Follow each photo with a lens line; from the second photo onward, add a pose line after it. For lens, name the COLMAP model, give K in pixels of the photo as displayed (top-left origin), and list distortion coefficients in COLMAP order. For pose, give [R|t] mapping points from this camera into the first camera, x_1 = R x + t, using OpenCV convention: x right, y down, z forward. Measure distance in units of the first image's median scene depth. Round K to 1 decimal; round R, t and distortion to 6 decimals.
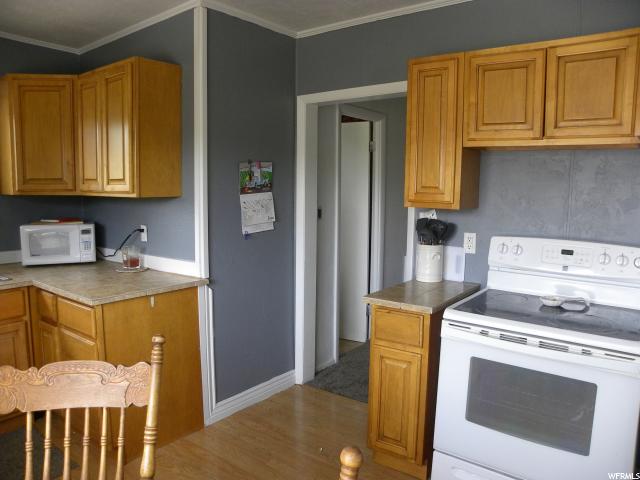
lens RADIAL K [[485.9, 0, 320.0], [0, 485.9, 240.0], [0, 0, 1]] dist [-0.156858, 0.099093]
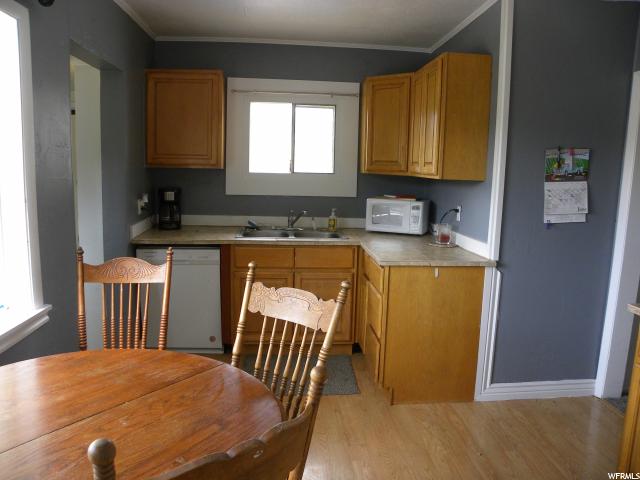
lens RADIAL K [[485.9, 0, 320.0], [0, 485.9, 240.0], [0, 0, 1]] dist [-0.156858, 0.099093]
pose [[0.672317, 0.120905, -0.730323, 0.236061], [-0.103063, 0.992251, 0.069390, 0.002988], [0.733053, 0.028618, 0.679569, 0.027172]]
